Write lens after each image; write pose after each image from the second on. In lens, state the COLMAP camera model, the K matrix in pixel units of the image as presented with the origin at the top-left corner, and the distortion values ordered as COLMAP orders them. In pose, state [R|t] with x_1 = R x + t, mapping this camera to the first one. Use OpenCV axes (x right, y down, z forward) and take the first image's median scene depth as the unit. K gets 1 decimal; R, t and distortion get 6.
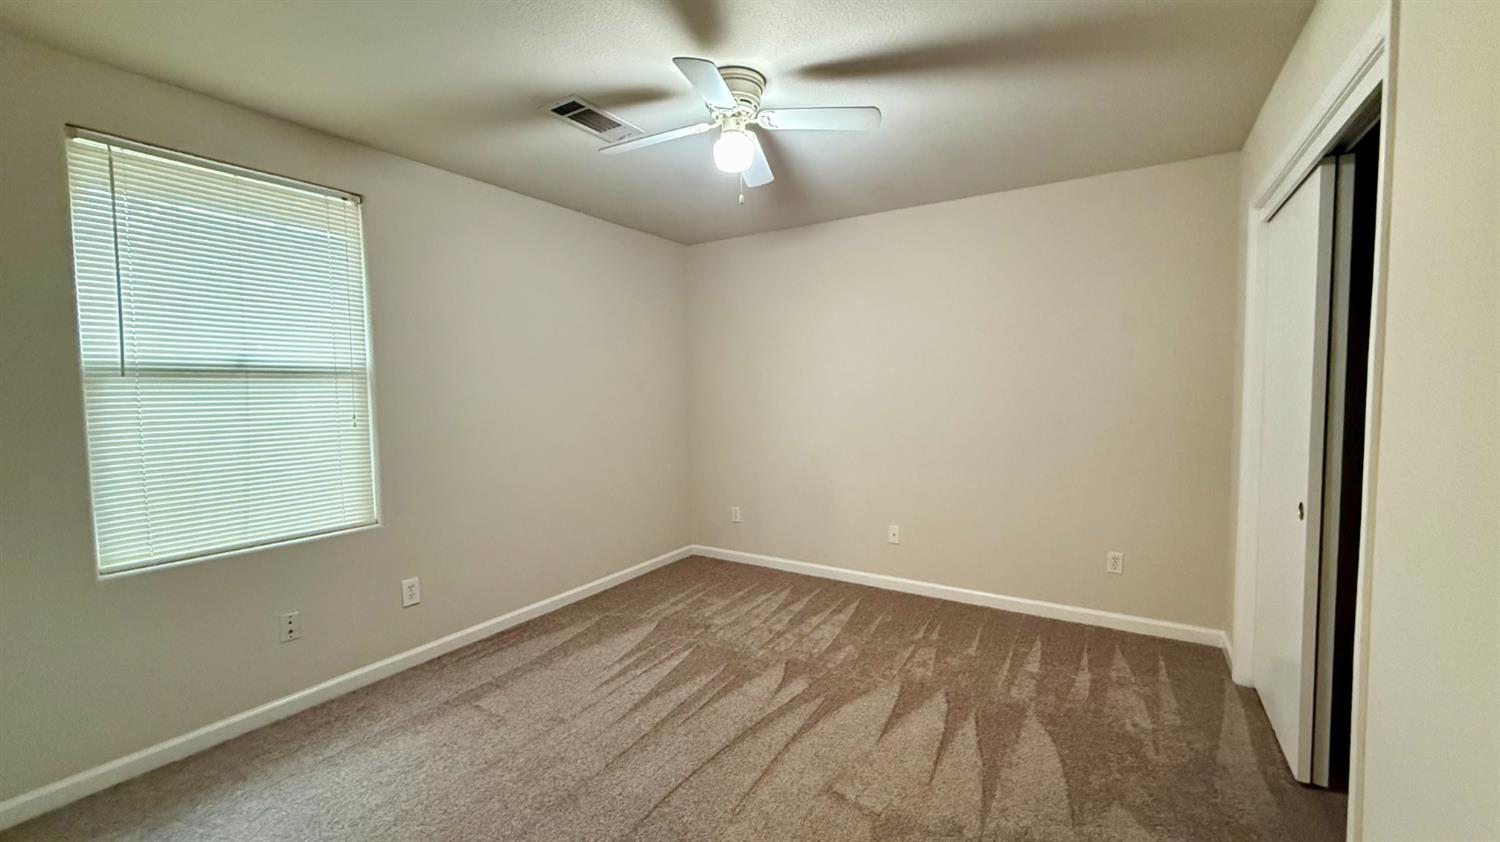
lens RADIAL K [[600.5, 0, 750.0], [0, 600.5, 421.0], [0, 0, 1]] dist [0.000245, -0.000141]
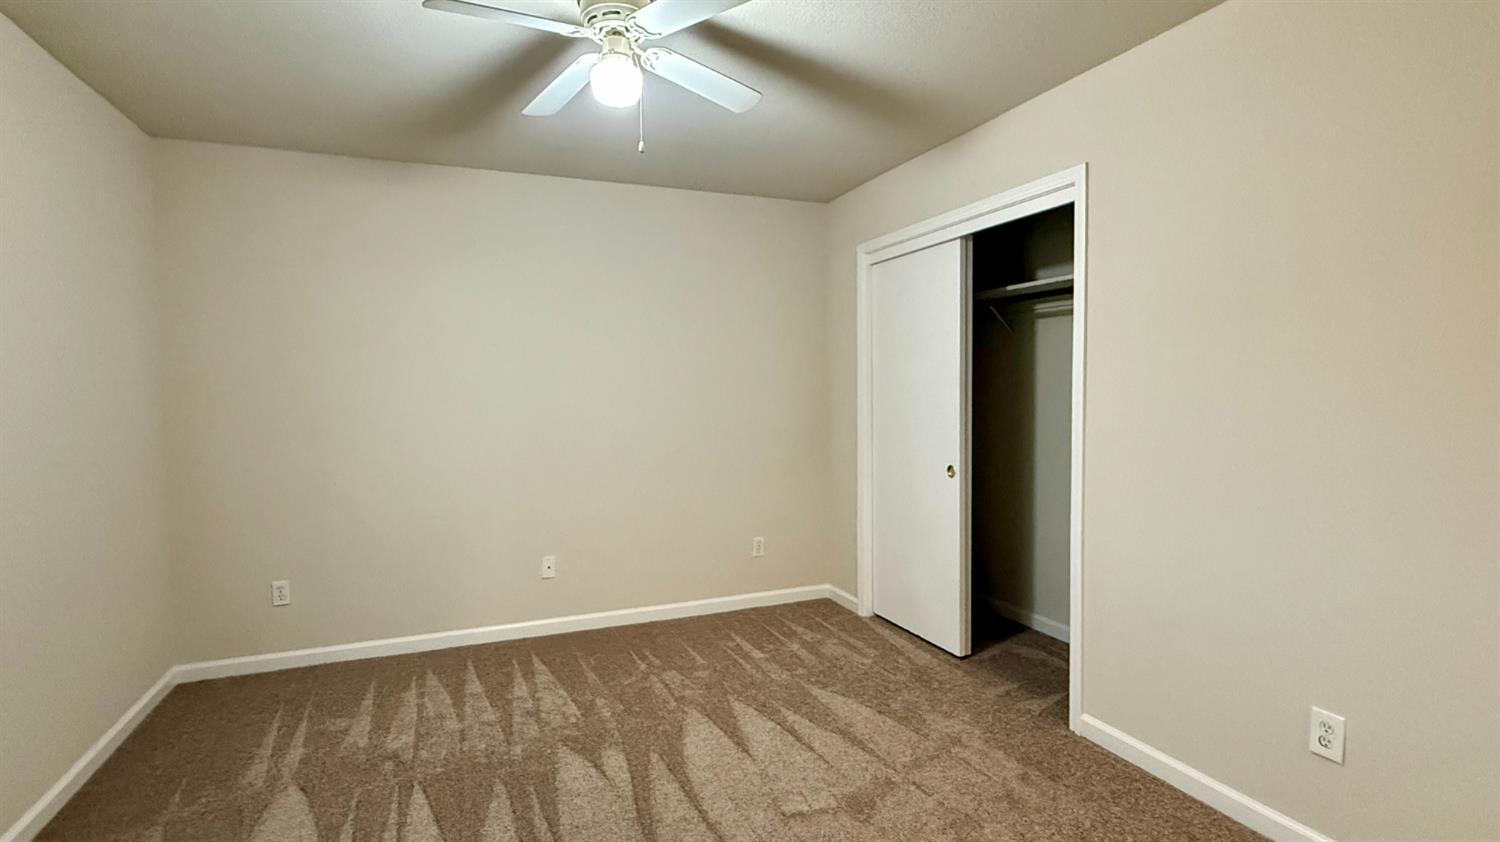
lens RADIAL K [[725.6, 0, 750.0], [0, 725.6, 421.0], [0, 0, 1]] dist [0.003016, 0.000211]
pose [[0.581391, -0.031205, 0.813025, -0.519802], [0.049351, 0.998777, 0.003045, -0.001257], [-0.812126, 0.038353, 0.582220, 0.240044]]
